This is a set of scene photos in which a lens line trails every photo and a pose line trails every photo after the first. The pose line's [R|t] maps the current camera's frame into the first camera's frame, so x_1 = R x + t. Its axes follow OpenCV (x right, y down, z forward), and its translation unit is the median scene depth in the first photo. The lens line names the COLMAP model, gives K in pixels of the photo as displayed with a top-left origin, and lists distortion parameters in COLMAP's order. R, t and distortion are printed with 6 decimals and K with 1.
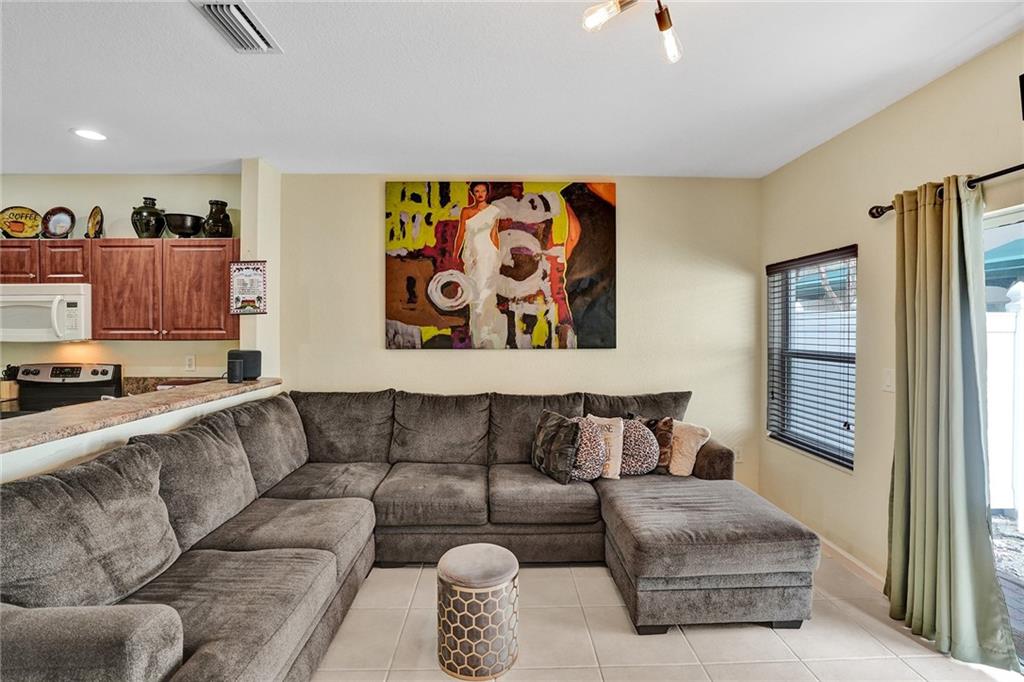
lens RADIAL K [[472.9, 0, 514.2], [0, 472.9, 329.3], [0, 0, 1]] dist [-0.069923, 0.024979]
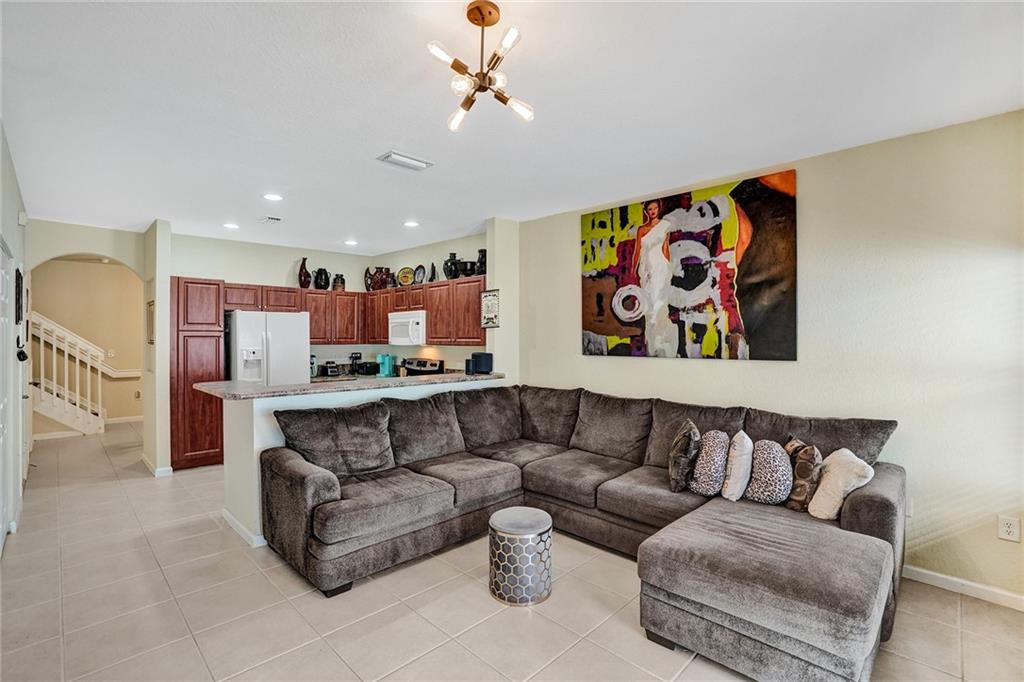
lens RADIAL K [[468.2, 0, 515.5], [0, 468.2, 335.2], [0, 0, 1]] dist [-0.078357, 0.030559]
pose [[0.695578, -0.003434, -0.718442, 0.463418], [-0.000441, 0.999986, -0.005207, -0.002075], [0.718450, 0.003938, 0.695567, 0.050153]]
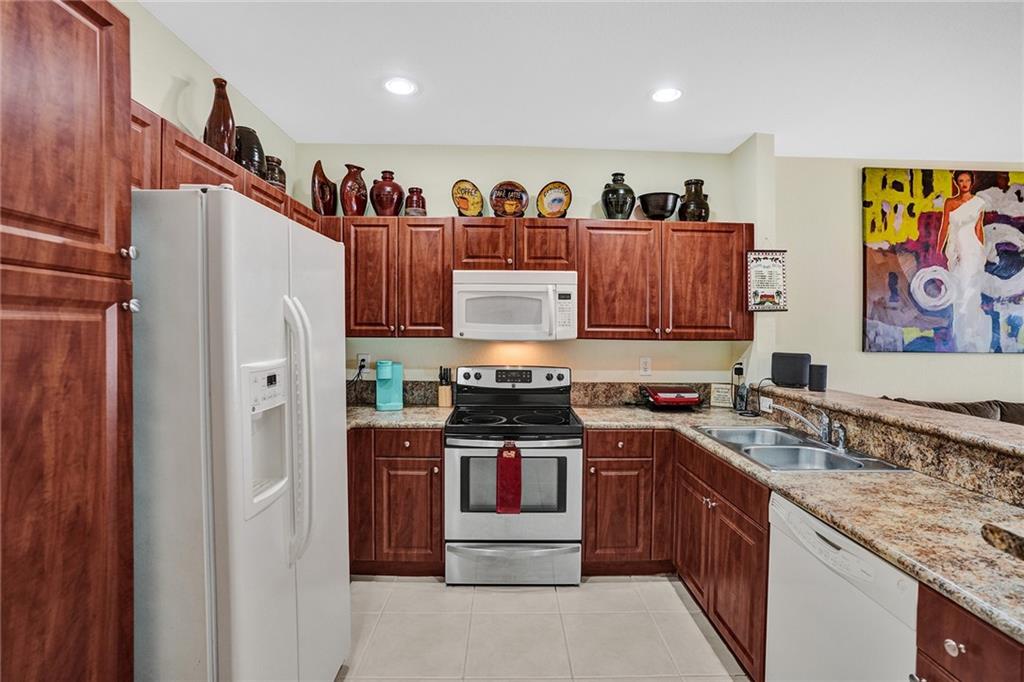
lens RADIAL K [[472.9, 0, 514.2], [0, 472.9, 329.3], [0, 0, 1]] dist [-0.069923, 0.024979]
pose [[0.999880, 0.011861, -0.009942, -0.942169], [-0.011857, 0.999930, 0.000474, 0.006254], [0.009947, -0.000356, 0.999950, 0.111206]]
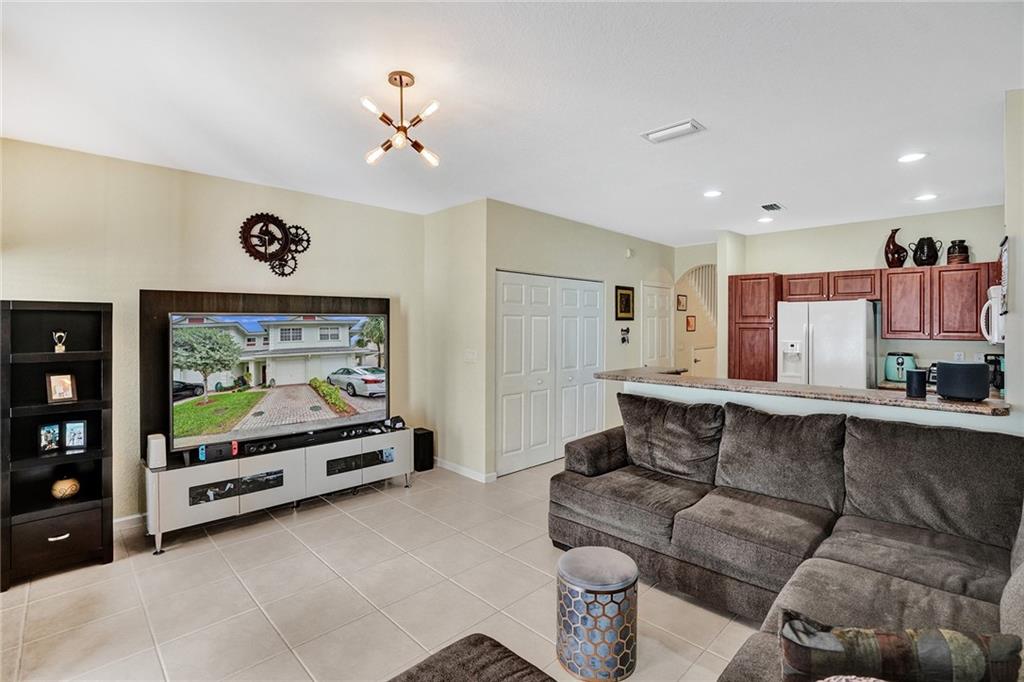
lens RADIAL K [[472.9, 0, 514.2], [0, 472.9, 329.3], [0, 0, 1]] dist [-0.069923, 0.024979]
pose [[-0.730088, 0.002259, -0.683350, 0.410937], [-0.004080, 0.999962, 0.007665, -0.010161], [0.683341, 0.008384, -0.730051, 0.888043]]
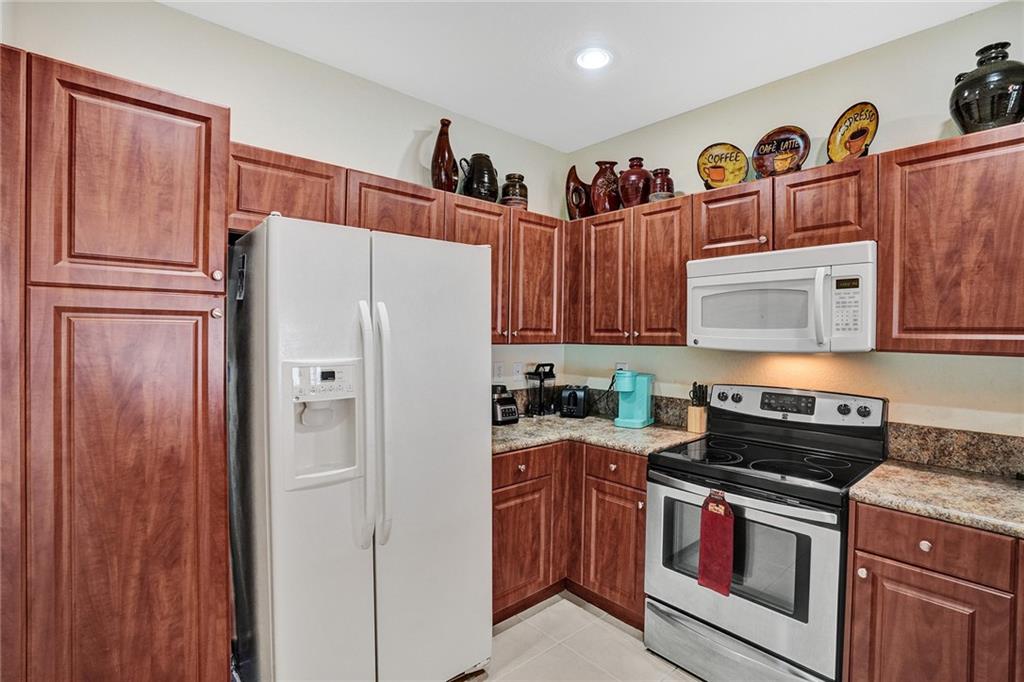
lens RADIAL K [[482.8, 0, 519.1], [0, 482.8, 340.7], [0, 0, 1]] dist [-0.060384, 0.023162]
pose [[0.644437, 0.019261, -0.764414, -0.713303], [-0.013462, 0.999814, 0.013844, 0.008750], [0.764539, 0.001369, 0.644577, 0.315441]]
